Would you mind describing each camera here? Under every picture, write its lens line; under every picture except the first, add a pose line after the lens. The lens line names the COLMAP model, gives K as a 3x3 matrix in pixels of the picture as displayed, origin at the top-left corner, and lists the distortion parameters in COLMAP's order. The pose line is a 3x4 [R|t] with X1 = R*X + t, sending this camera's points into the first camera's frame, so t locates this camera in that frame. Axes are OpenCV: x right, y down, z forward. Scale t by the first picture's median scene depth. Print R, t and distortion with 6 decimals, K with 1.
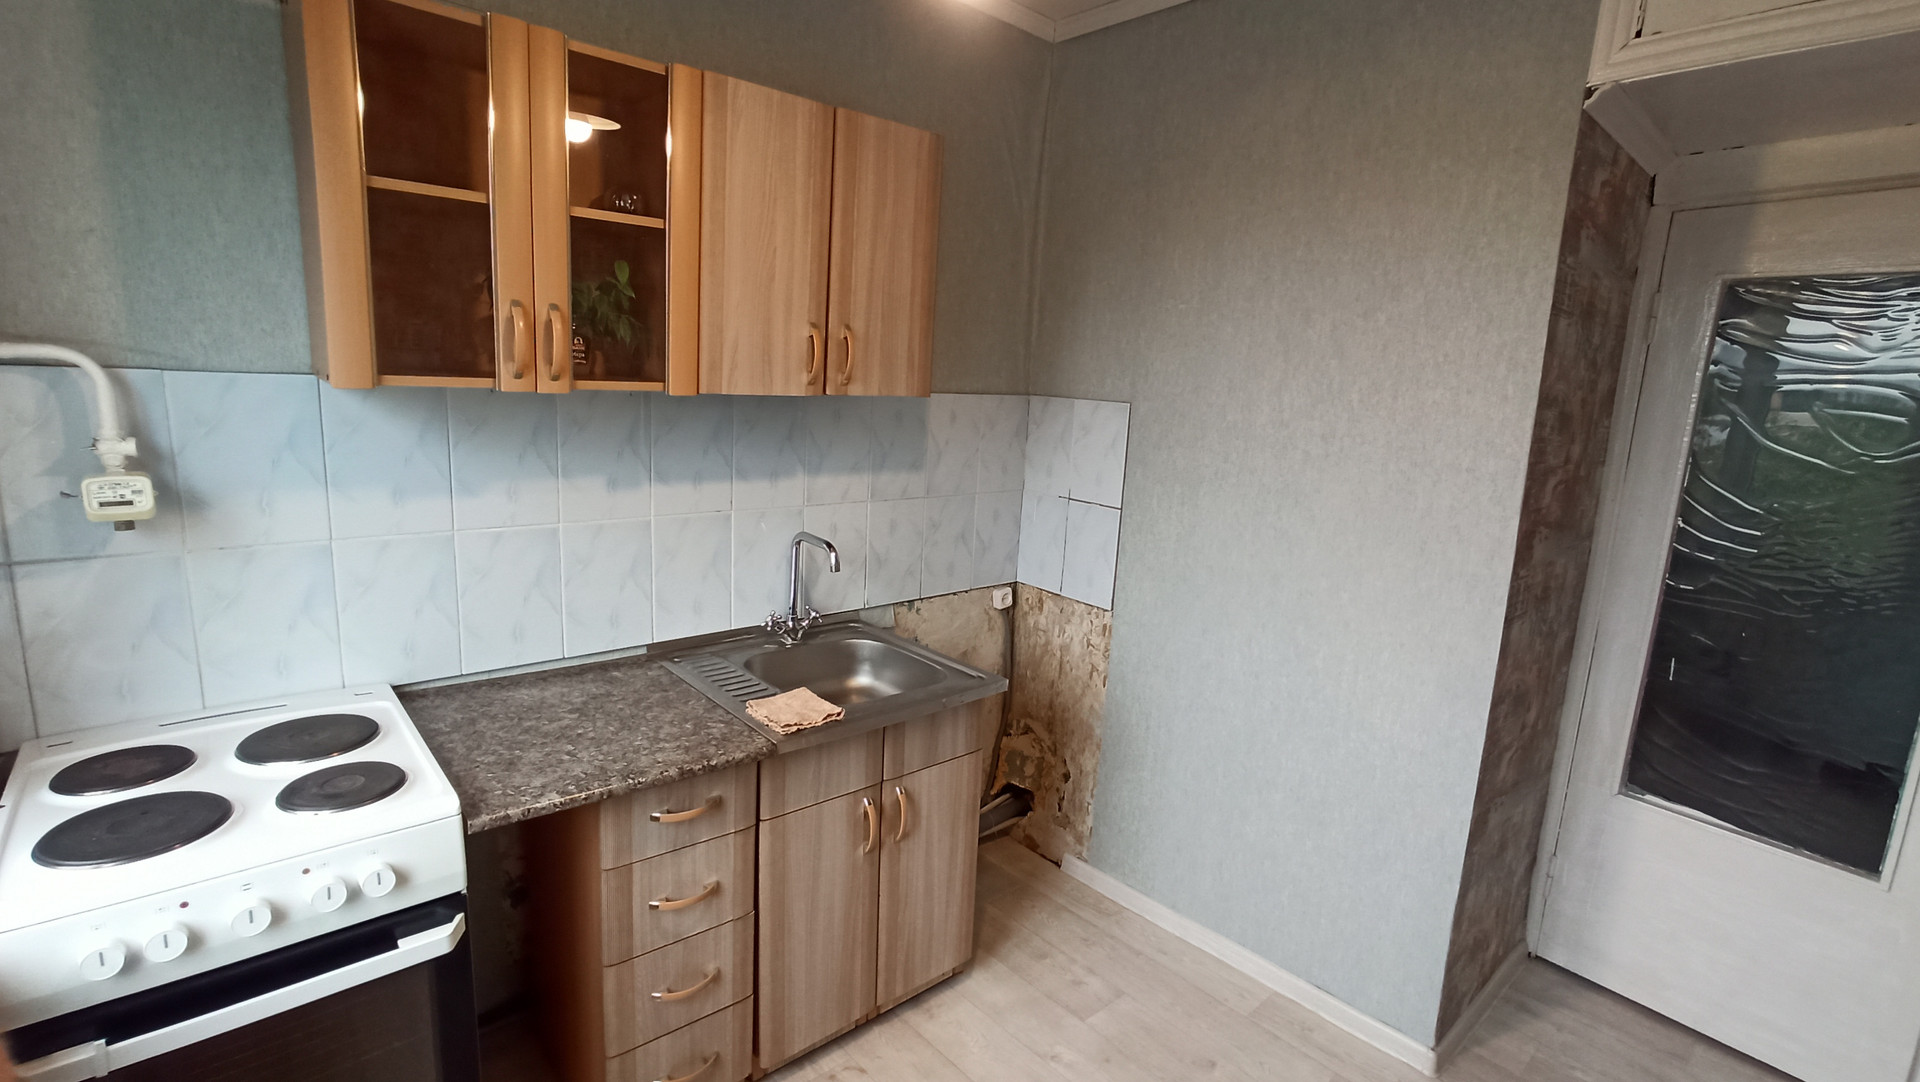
lens RADIAL K [[884.2, 0, 966.4], [0, 884.2, 542.7], [0, 0, 1]] dist [-0.067691, 0.037856]
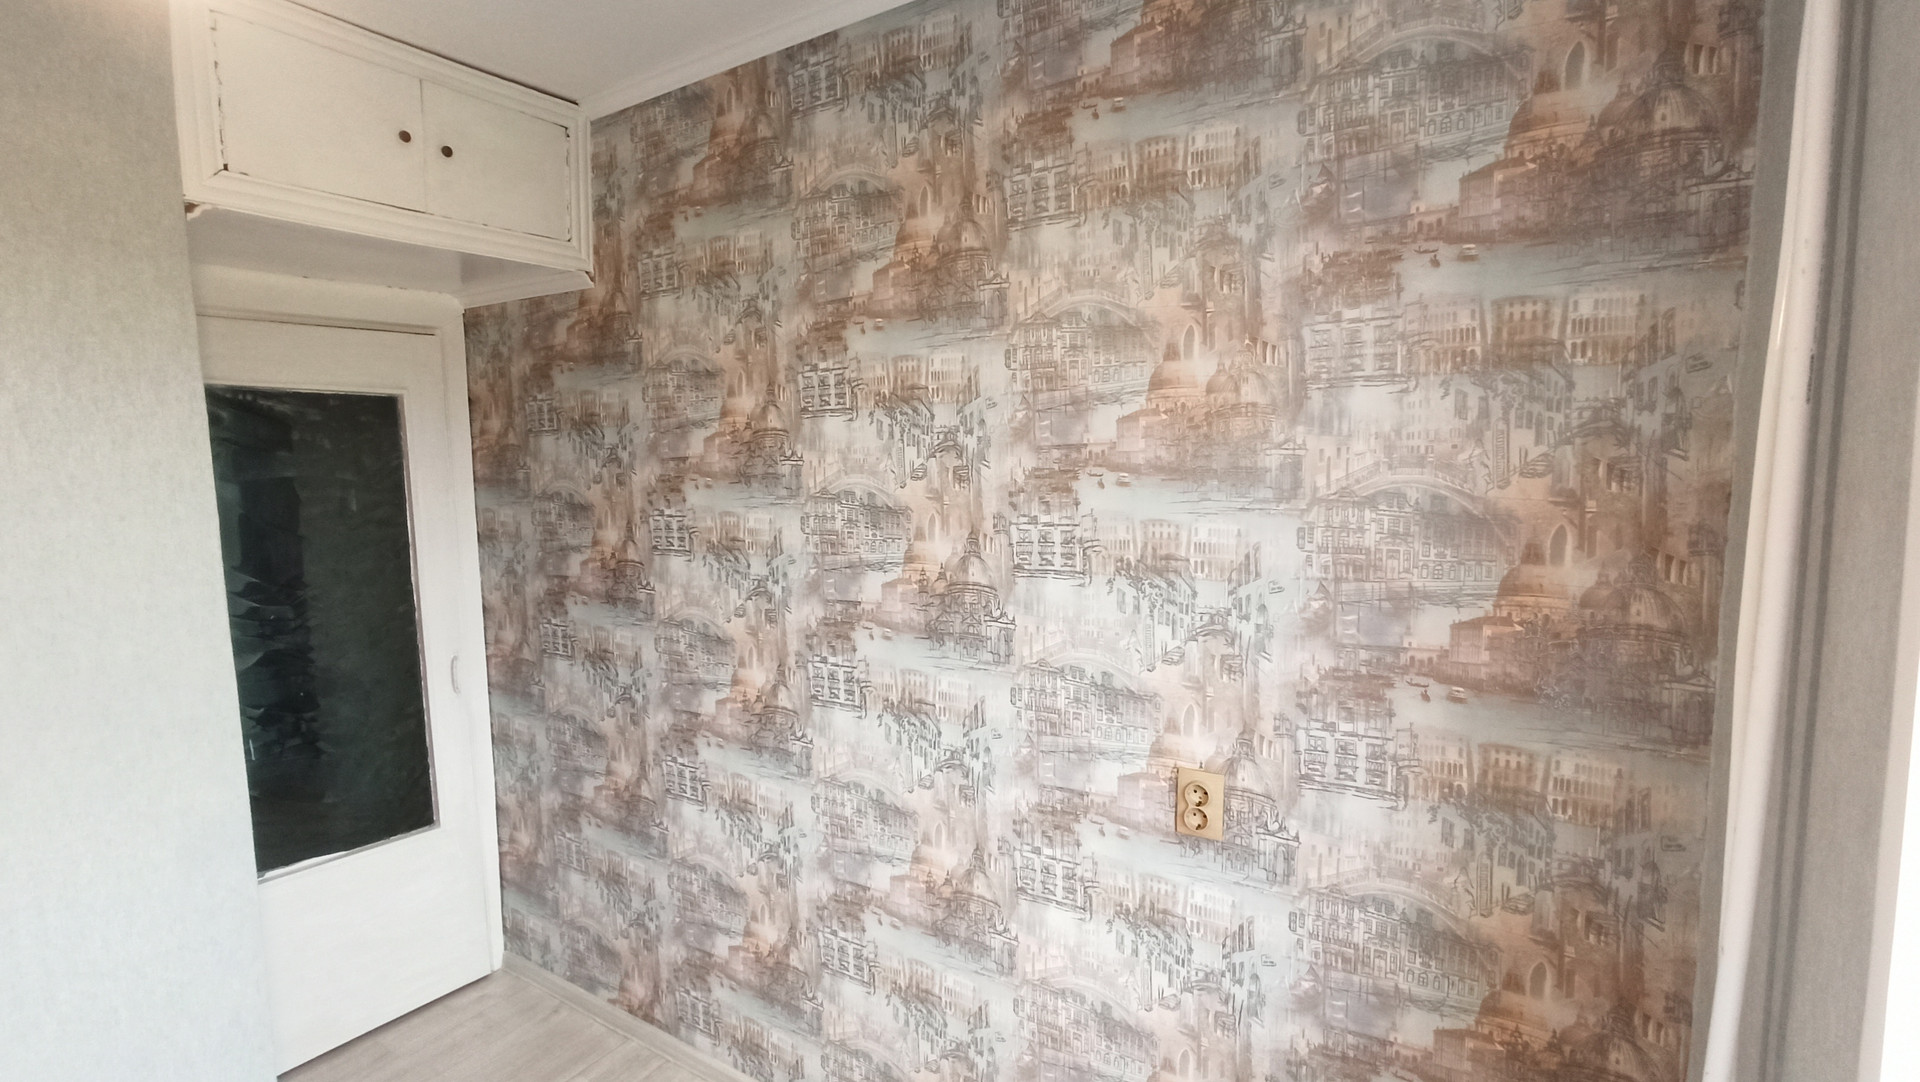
lens RADIAL K [[884.2, 0, 966.4], [0, 884.2, 542.7], [0, 0, 1]] dist [-0.067691, 0.037856]
pose [[-0.250244, -0.138803, 0.958181, -0.421307], [0.175680, 0.966731, 0.185924, -0.160663], [-0.952111, 0.214860, -0.217534, 0.402750]]
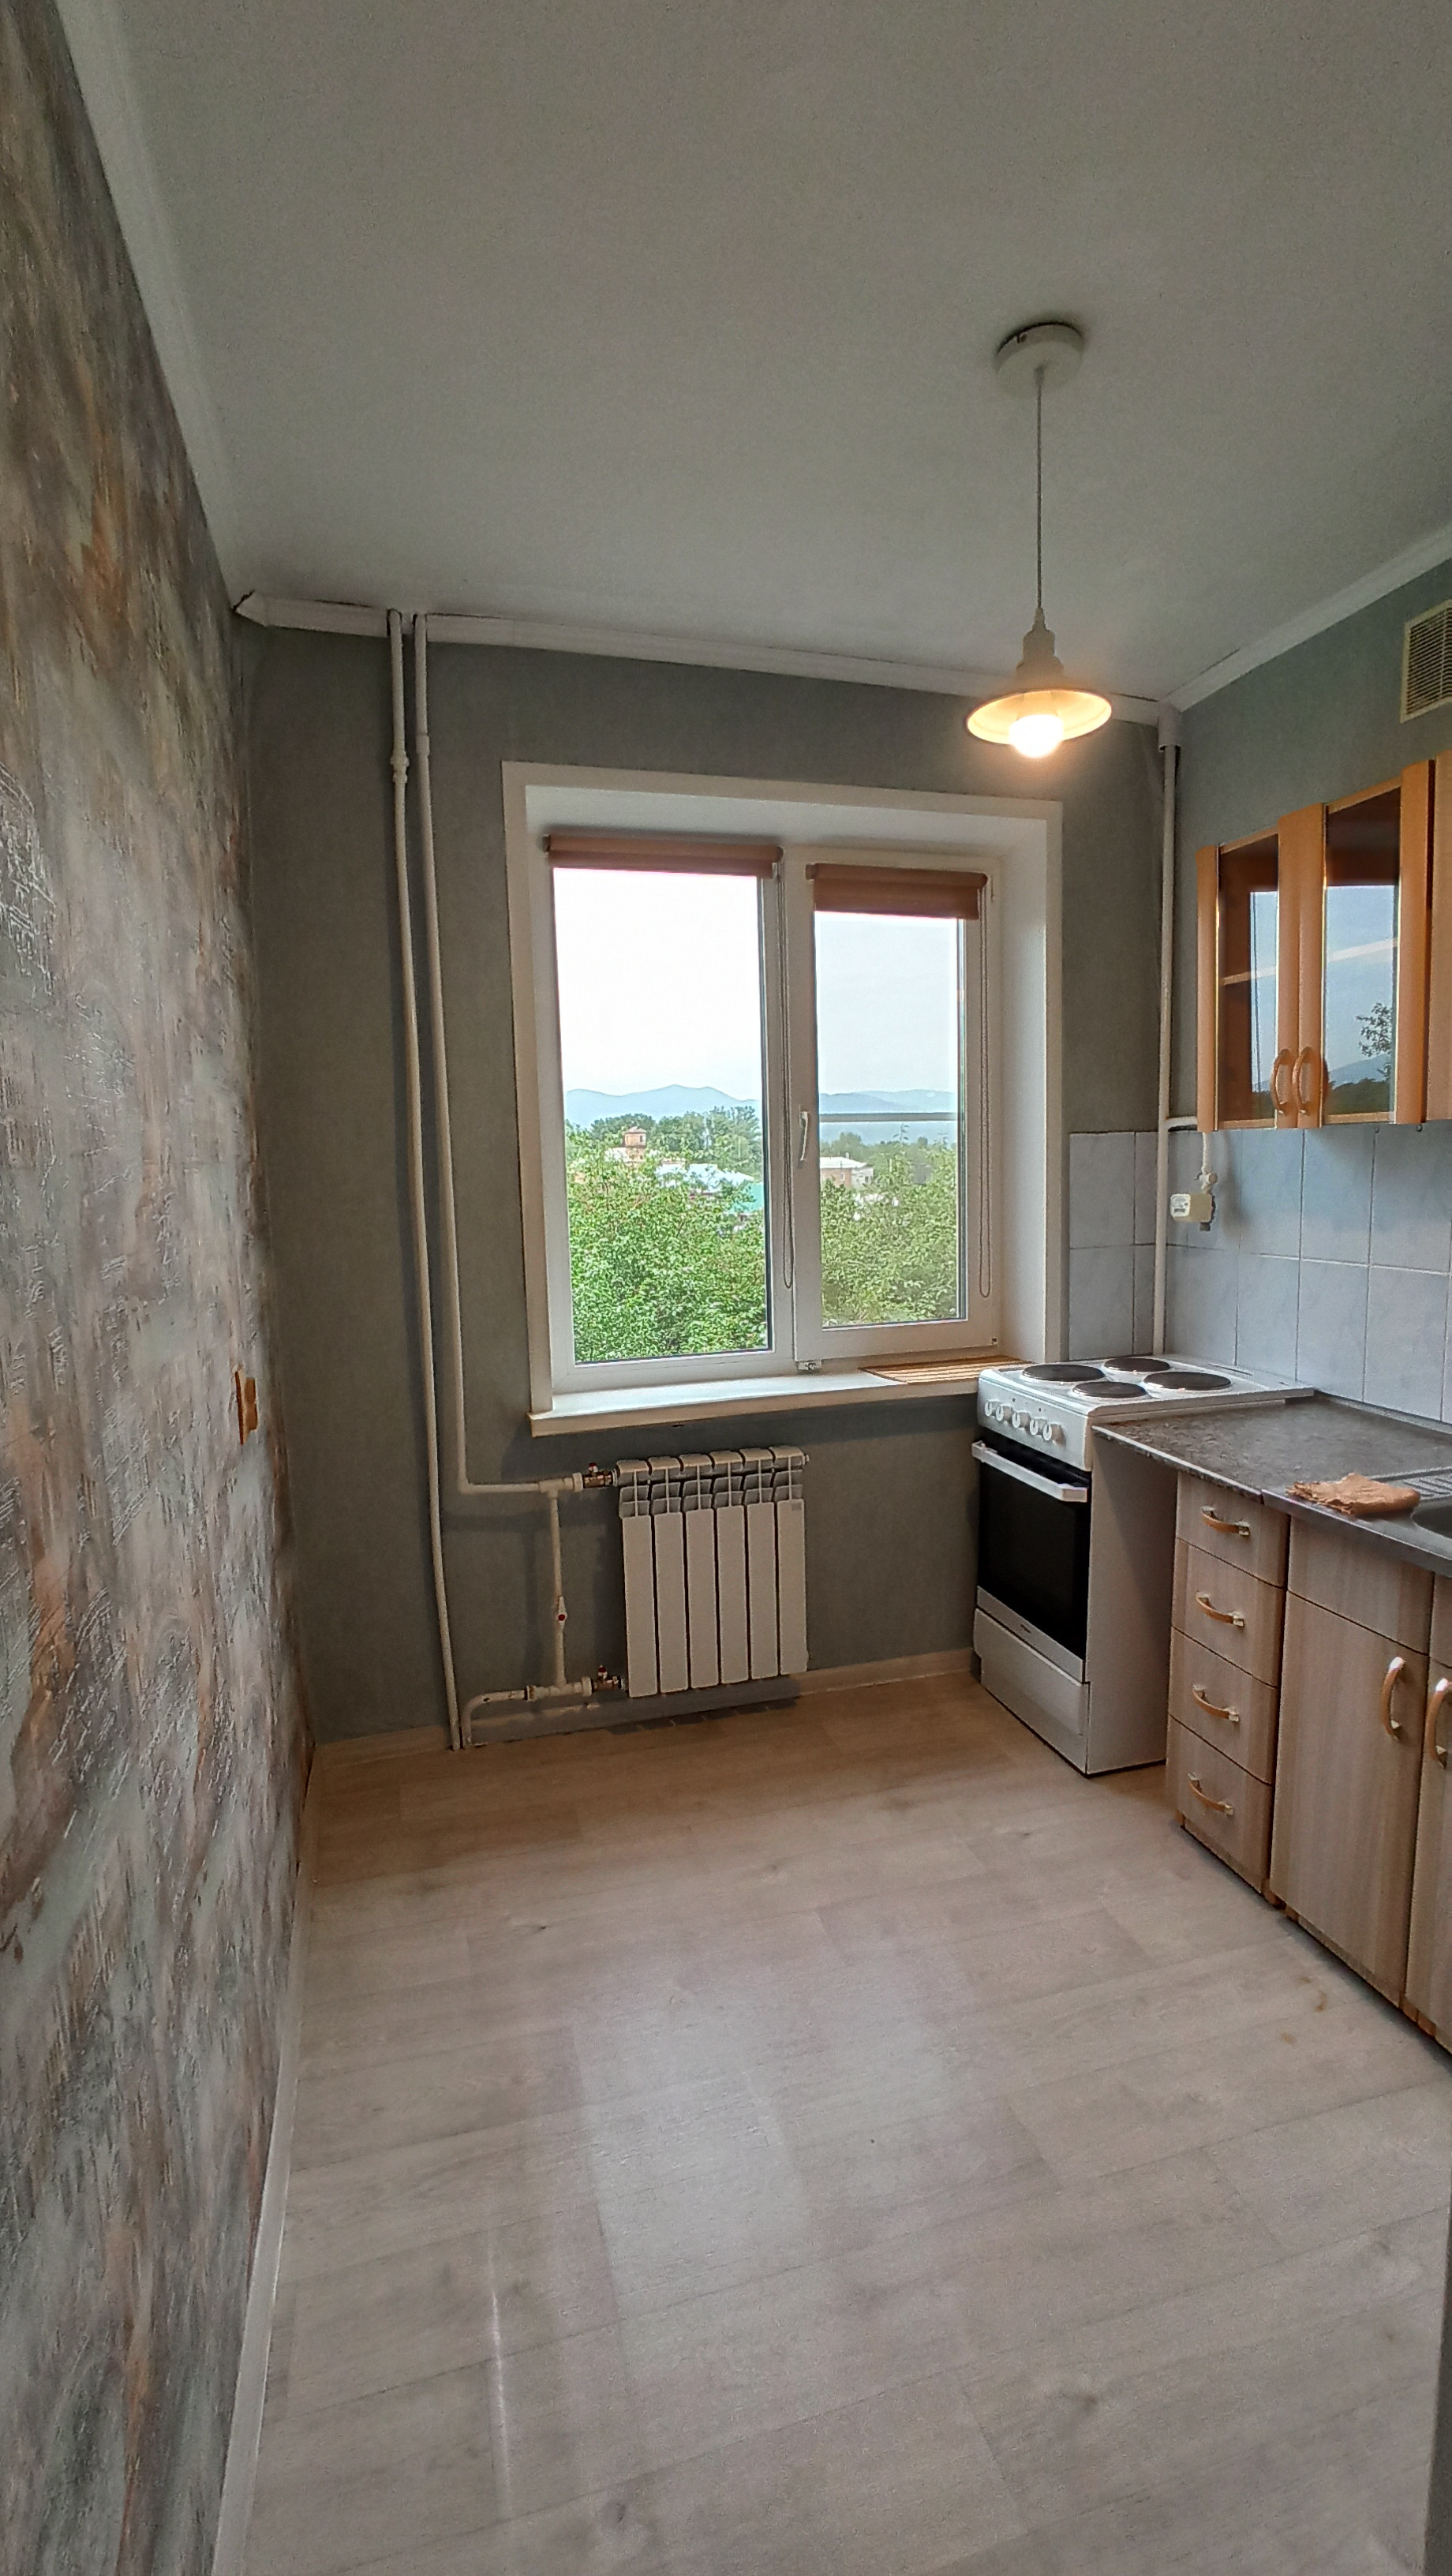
lens RADIAL K [[1159.9, 0, 717.3], [0, 1159.9, 1313.0], [0, 0, 1]] dist [-0.063039, 0.033717]
pose [[-0.450975, 0.076783, -0.889228, 0.927628], [-0.164546, 0.972063, 0.167386, -0.051442], [0.877238, 0.221805, -0.425742, 0.815356]]
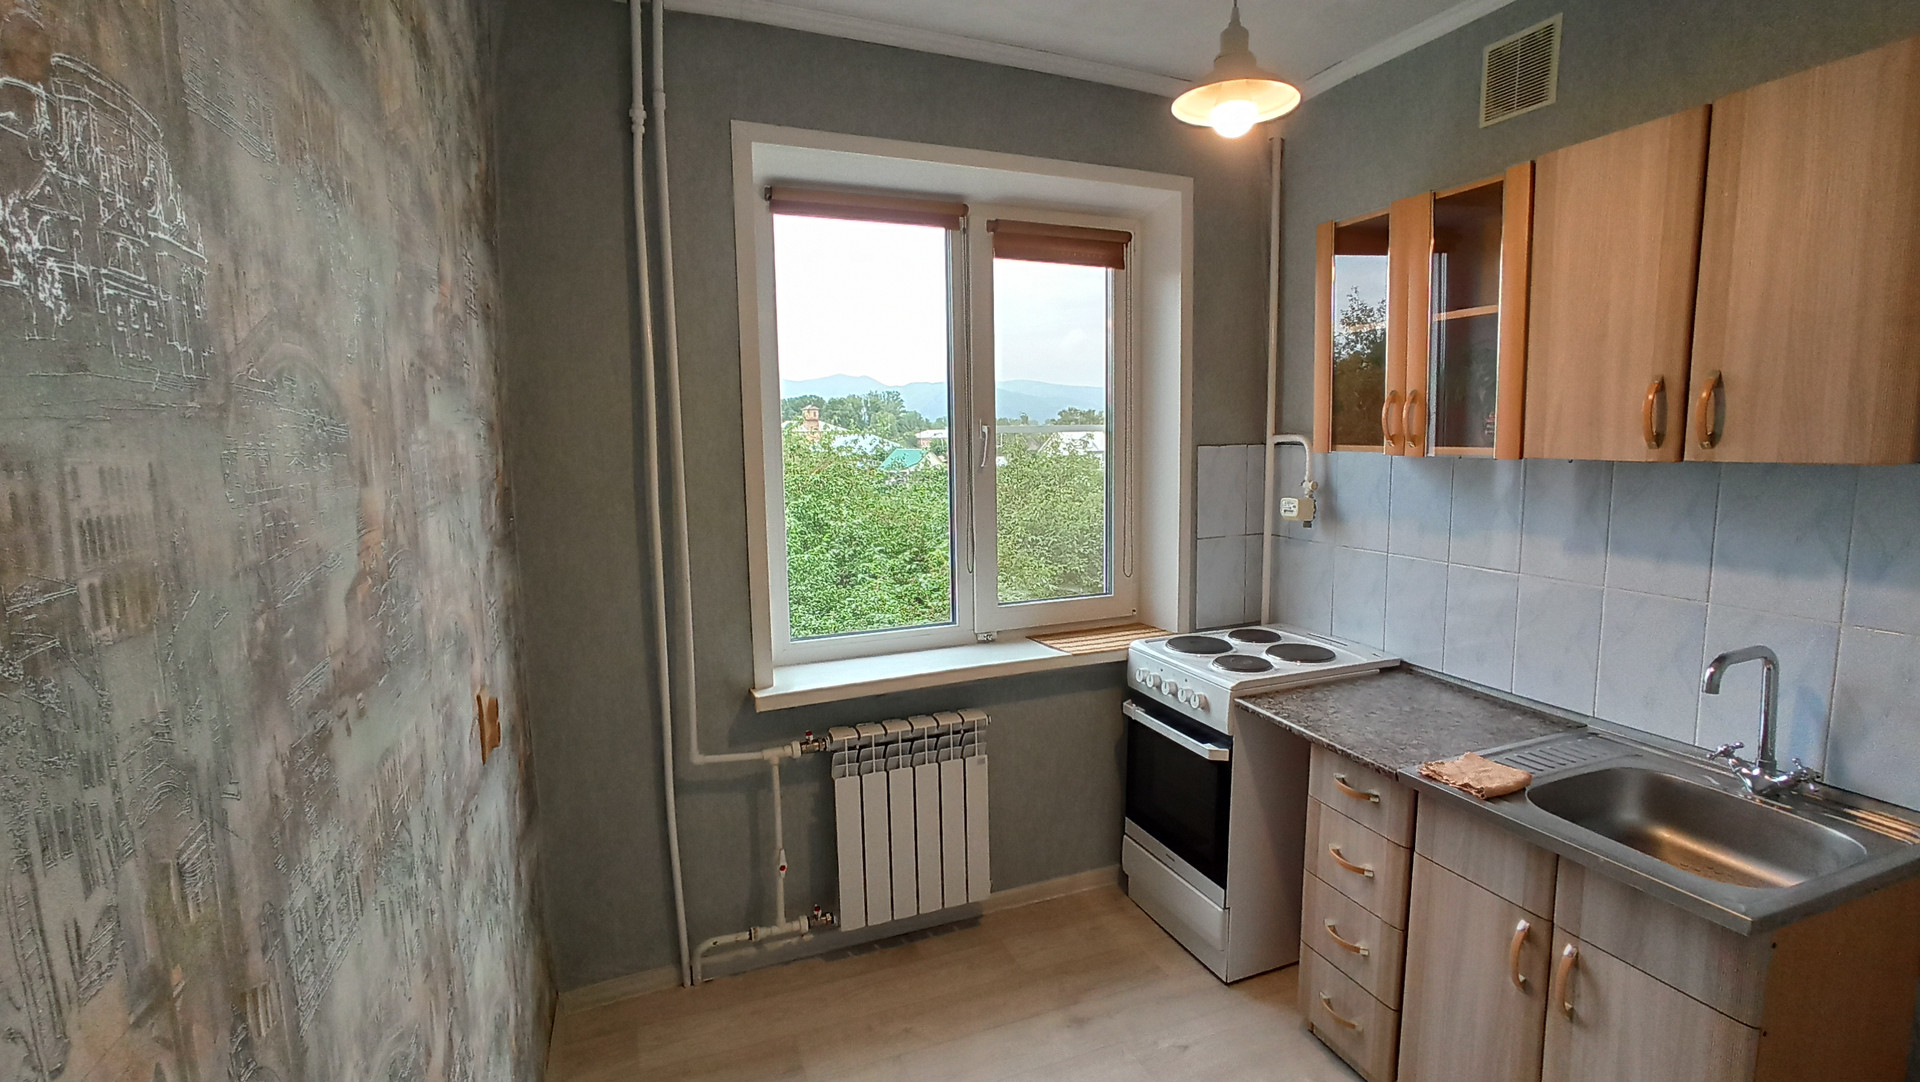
lens RADIAL K [[864.6, 0, 972.2], [0, 864.6, 539.9], [0, 0, 1]] dist [-0.063039, 0.033717]
pose [[-0.345394, 0.071840, -0.935704, 0.789388], [-0.181299, 0.973175, 0.141639, -0.088435], [0.920779, 0.218564, -0.323104, 0.666061]]
